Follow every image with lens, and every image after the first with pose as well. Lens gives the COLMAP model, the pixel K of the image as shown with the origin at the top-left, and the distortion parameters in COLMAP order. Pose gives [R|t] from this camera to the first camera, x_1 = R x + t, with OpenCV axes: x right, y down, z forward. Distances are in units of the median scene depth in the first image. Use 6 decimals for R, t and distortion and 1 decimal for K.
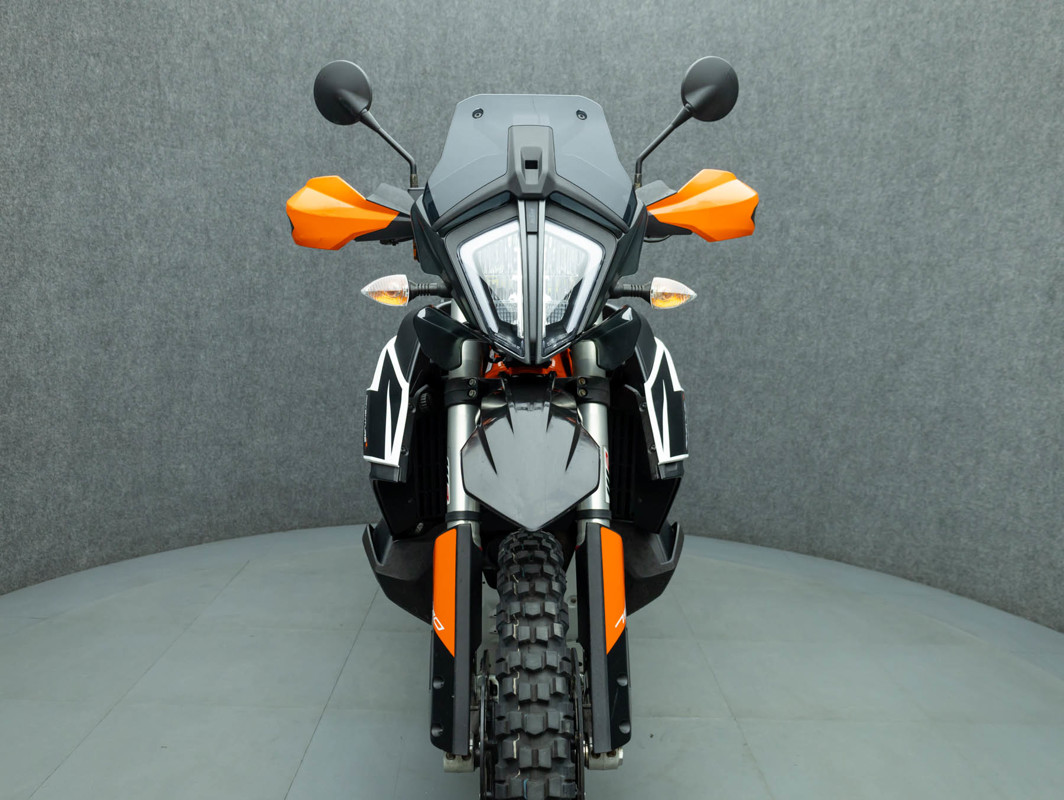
lens RADIAL K [[968.7, 0, 542.0], [0, 968.7, 401.3], [0, 0, 1]] dist [-0.002029, 0.006951]
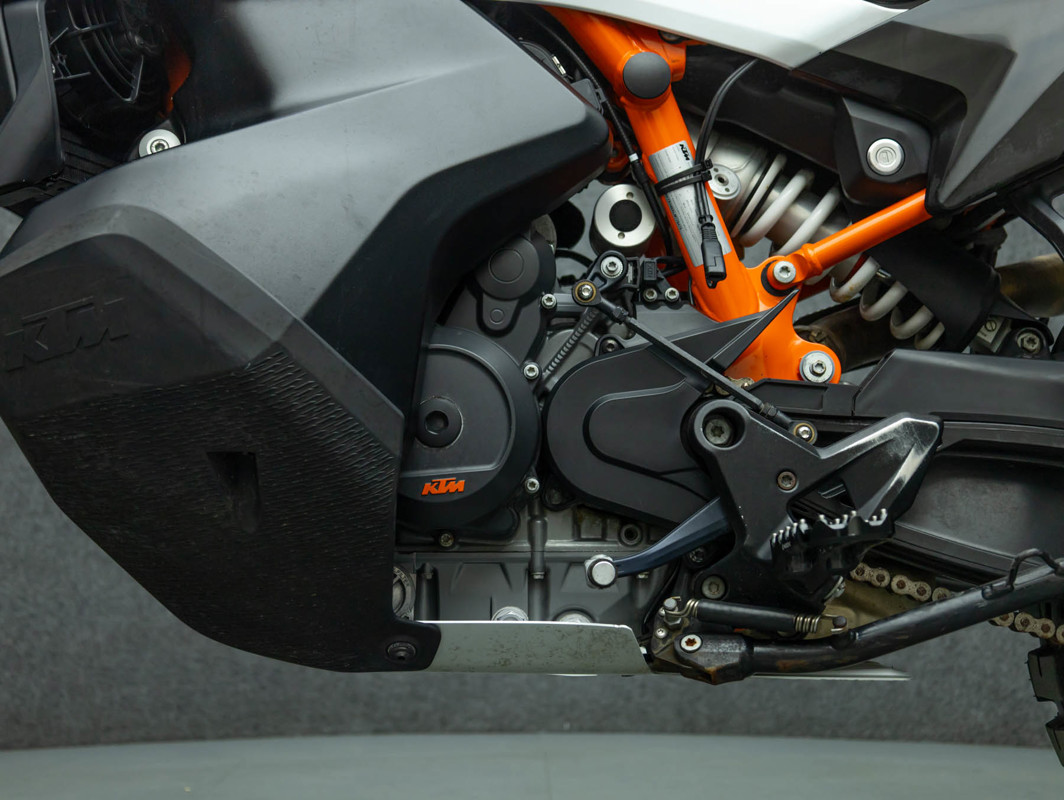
lens RADIAL K [[1570.6, 0, 533.5], [0, 1570.6, 376.3], [0, 0, 1]] dist [0.008861, 0.050395]
pose [[0.999142, -0.040411, 0.009043, -0.010621], [0.041402, 0.970374, -0.238034, 0.144387], [0.000844, 0.238204, 0.971215, 0.281656]]
